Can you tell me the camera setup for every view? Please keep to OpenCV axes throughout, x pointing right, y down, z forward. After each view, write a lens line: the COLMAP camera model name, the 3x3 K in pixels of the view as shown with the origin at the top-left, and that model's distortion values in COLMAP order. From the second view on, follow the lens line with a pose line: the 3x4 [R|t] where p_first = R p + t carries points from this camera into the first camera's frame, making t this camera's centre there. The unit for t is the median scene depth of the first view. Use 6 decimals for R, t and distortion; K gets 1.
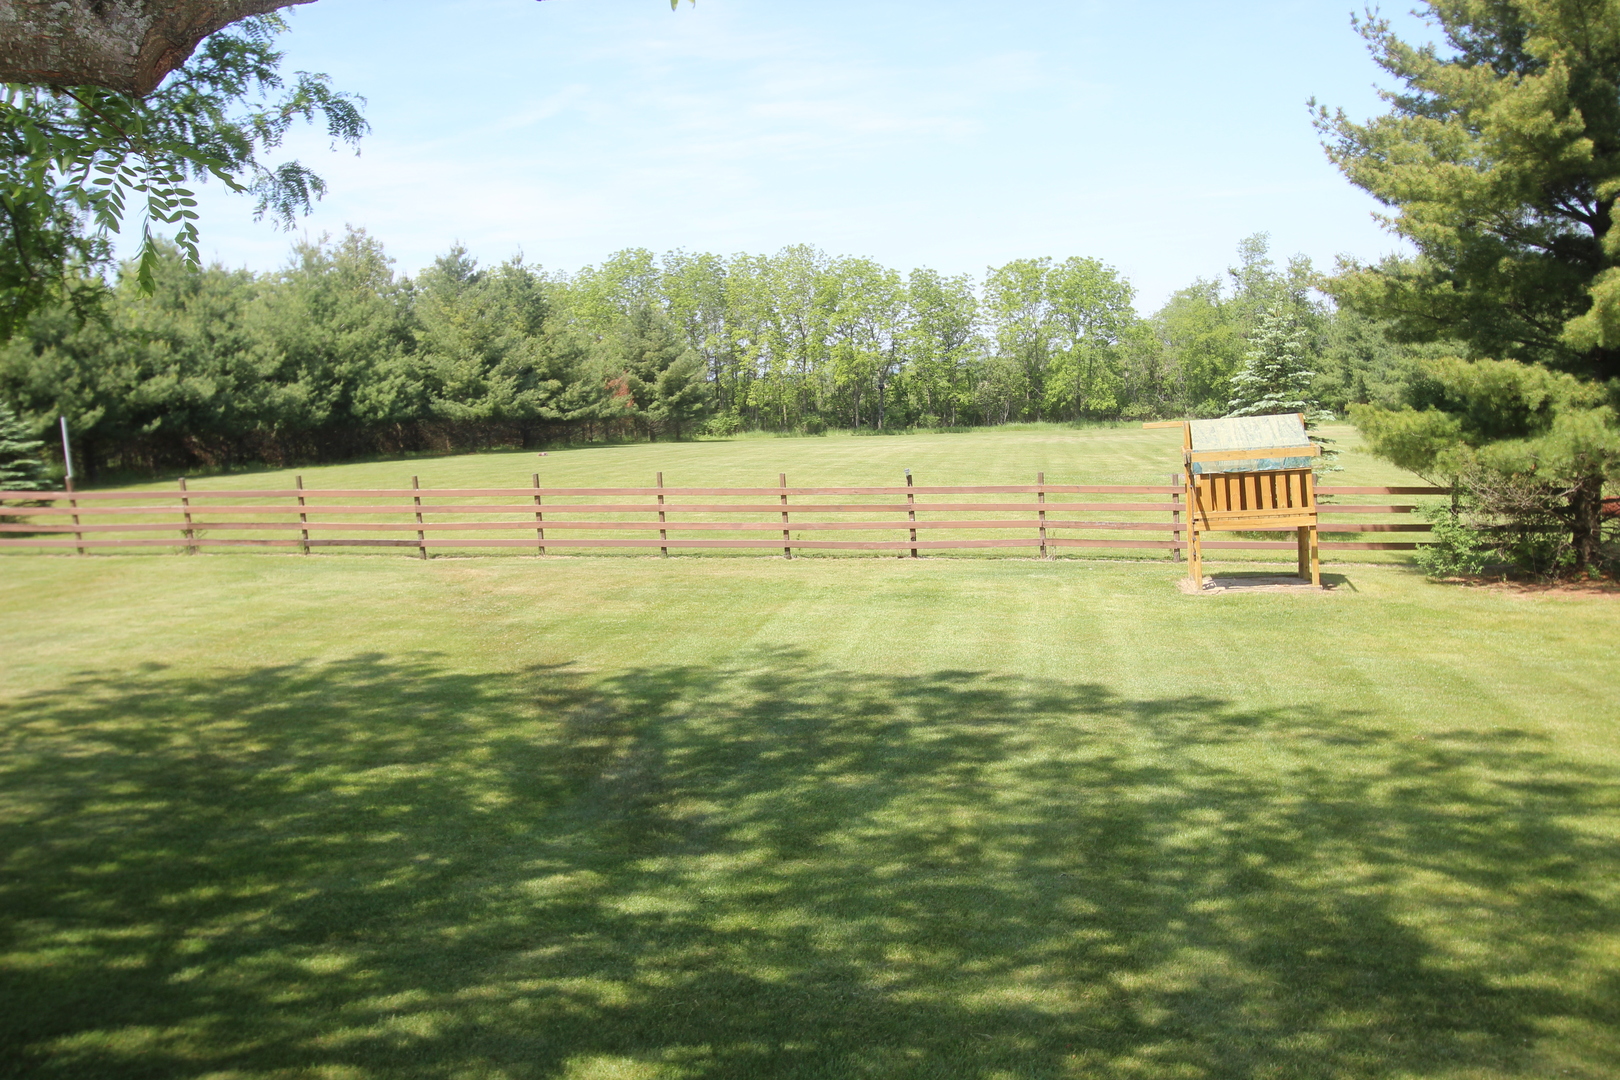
lens RADIAL K [[1496.1, 0, 769.7], [0, 1496.1, 538.1], [0, 0, 1]] dist [0.042915, -0.002666]
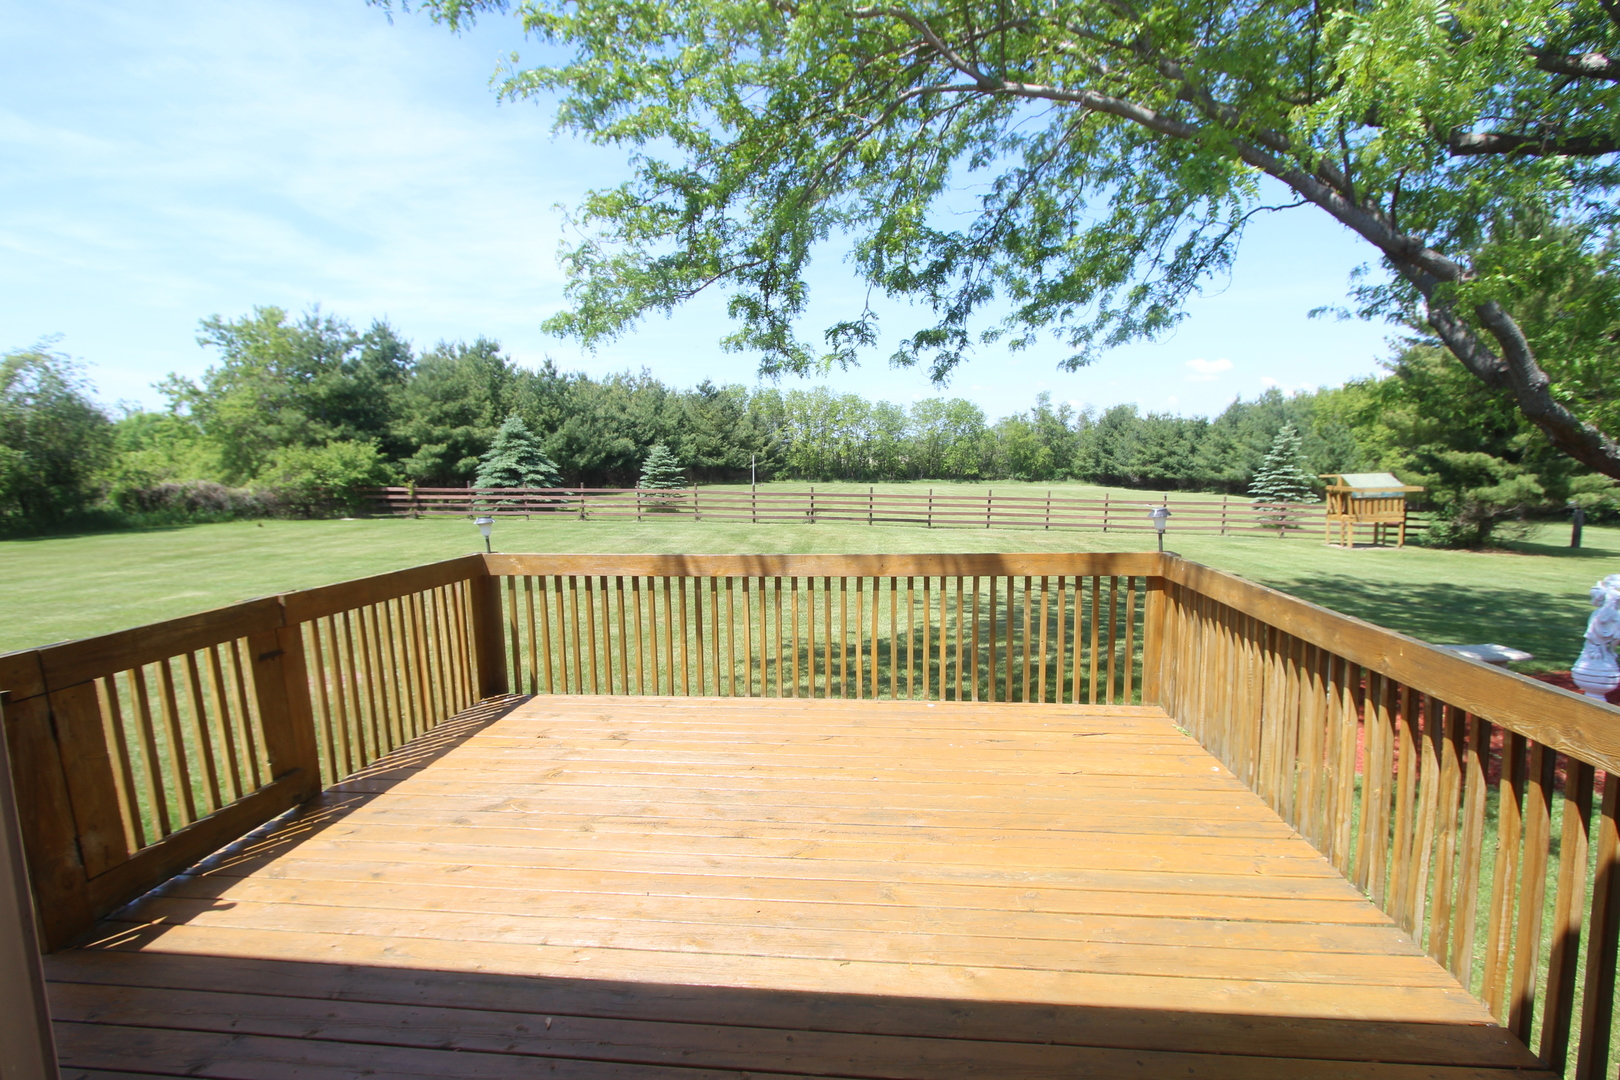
lens RADIAL K [[759.6, 0, 824.1], [0, 759.6, 547.1], [0, 0, 1]] dist [-0.017617, 0.000993]
pose [[0.996049, 0.026666, 0.084704, -0.136187], [-0.027972, 0.999507, 0.014262, 0.008450], [-0.084282, -0.016574, 0.996304, -0.016060]]
